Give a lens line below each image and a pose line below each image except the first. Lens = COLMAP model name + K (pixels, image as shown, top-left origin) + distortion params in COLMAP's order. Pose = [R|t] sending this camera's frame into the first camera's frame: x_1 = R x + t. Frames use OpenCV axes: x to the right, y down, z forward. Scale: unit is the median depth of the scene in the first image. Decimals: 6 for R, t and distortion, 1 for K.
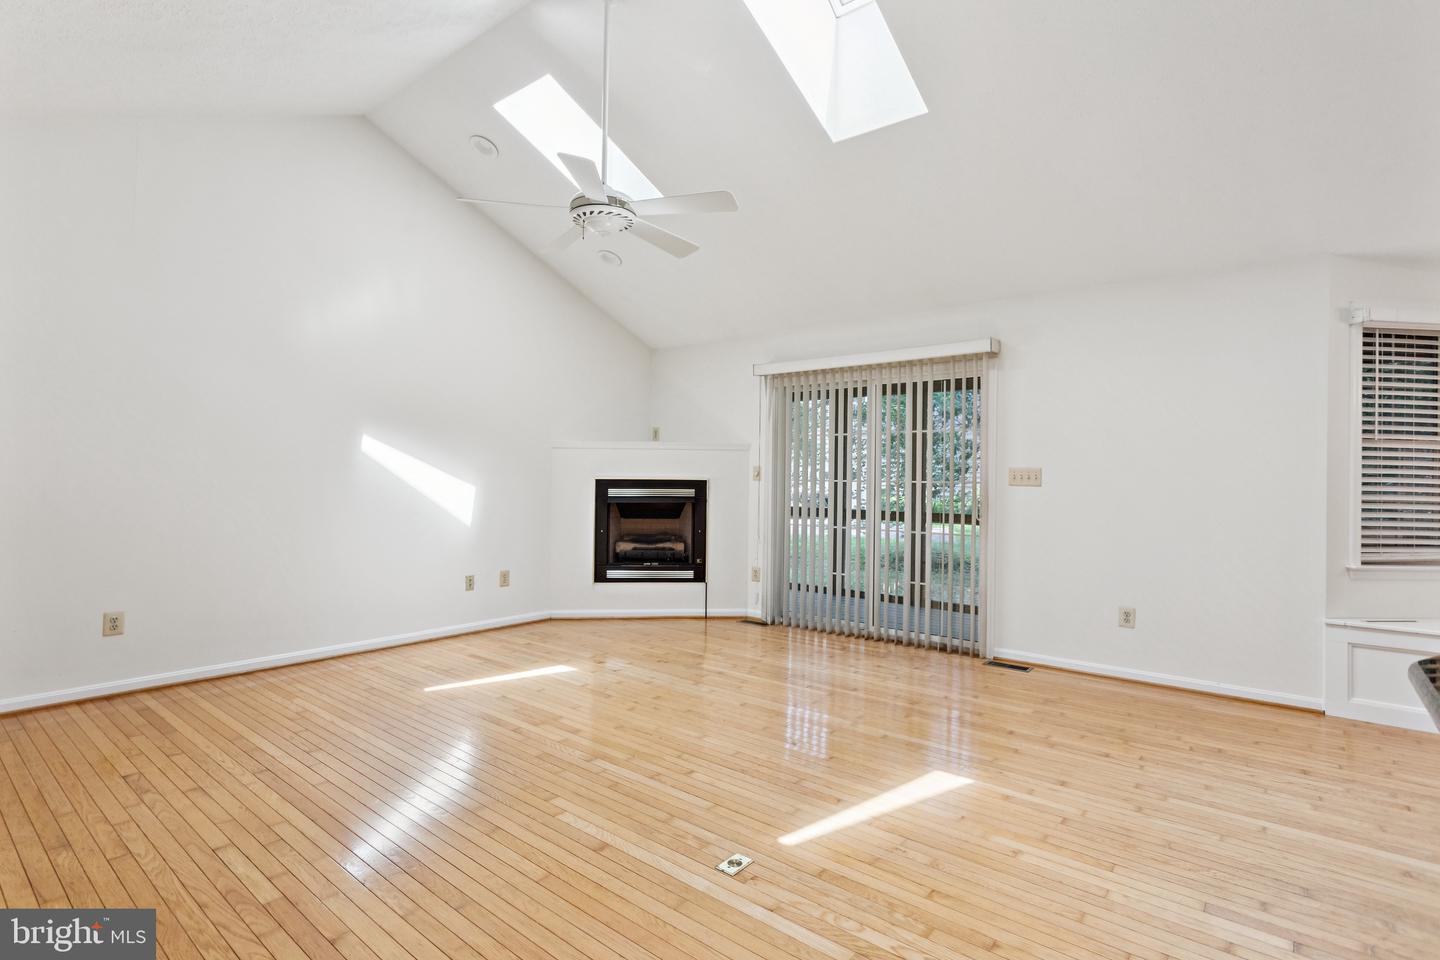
lens RADIAL K [[698.1, 0, 682.3], [0, 698.1, 469.0], [0, 0, 1]] dist [-0.017554, 0.005824]
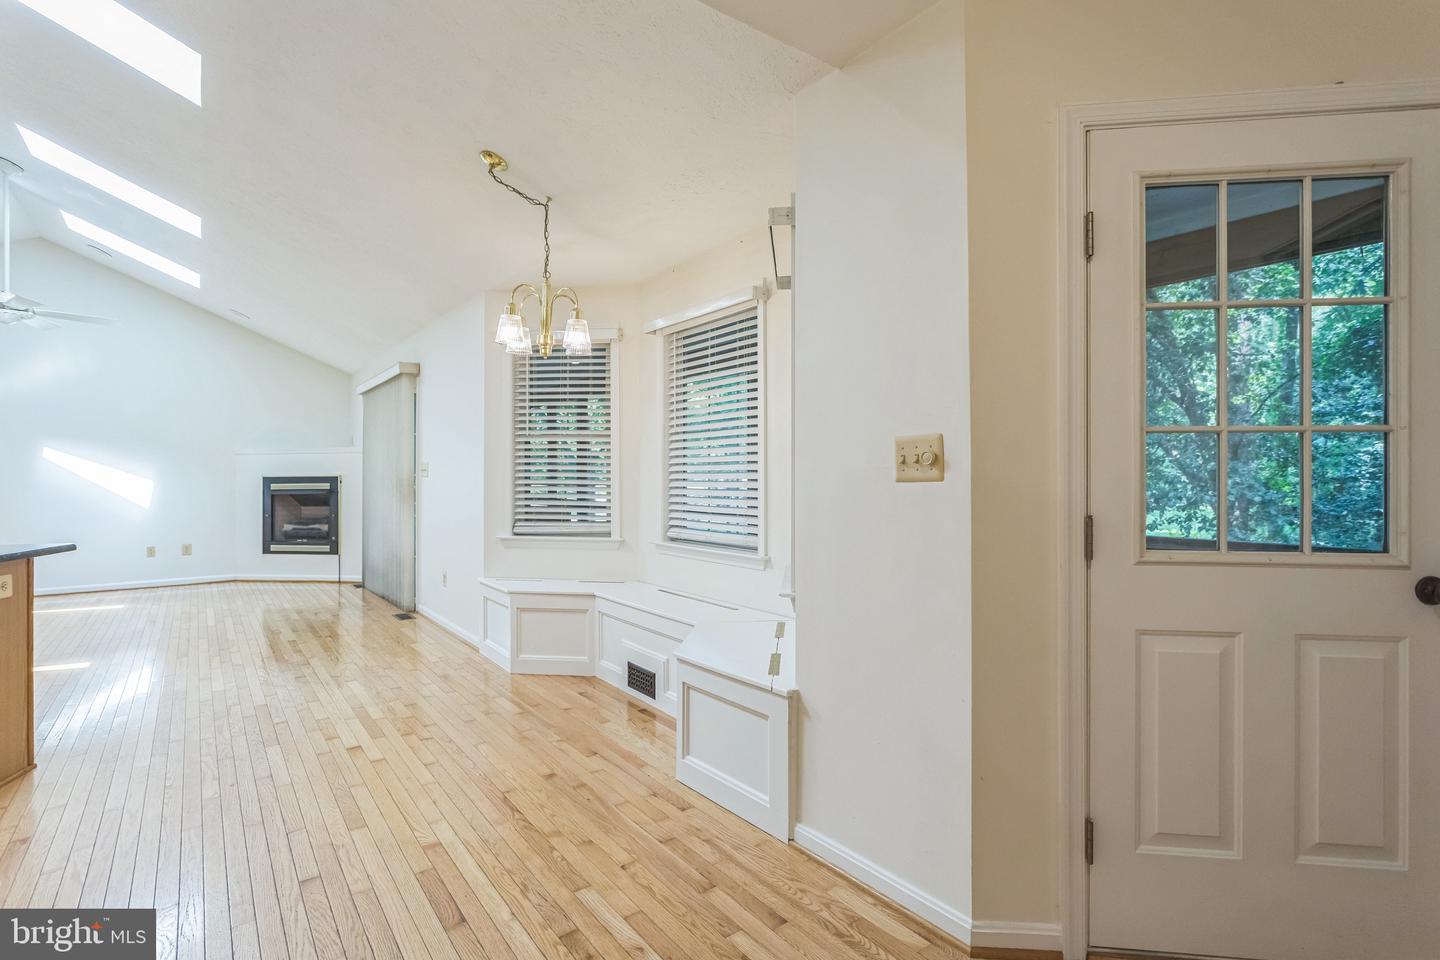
lens RADIAL K [[698.1, 0, 702.3], [0, 698.1, 459.3], [0, 0, 1]] dist [-0.017554, 0.005824]
pose [[0.975682, -0.023386, -0.217940, 1.332367], [0.022529, 0.999726, -0.006416, 0.011411], [0.218030, 0.001350, 0.975941, -0.152739]]
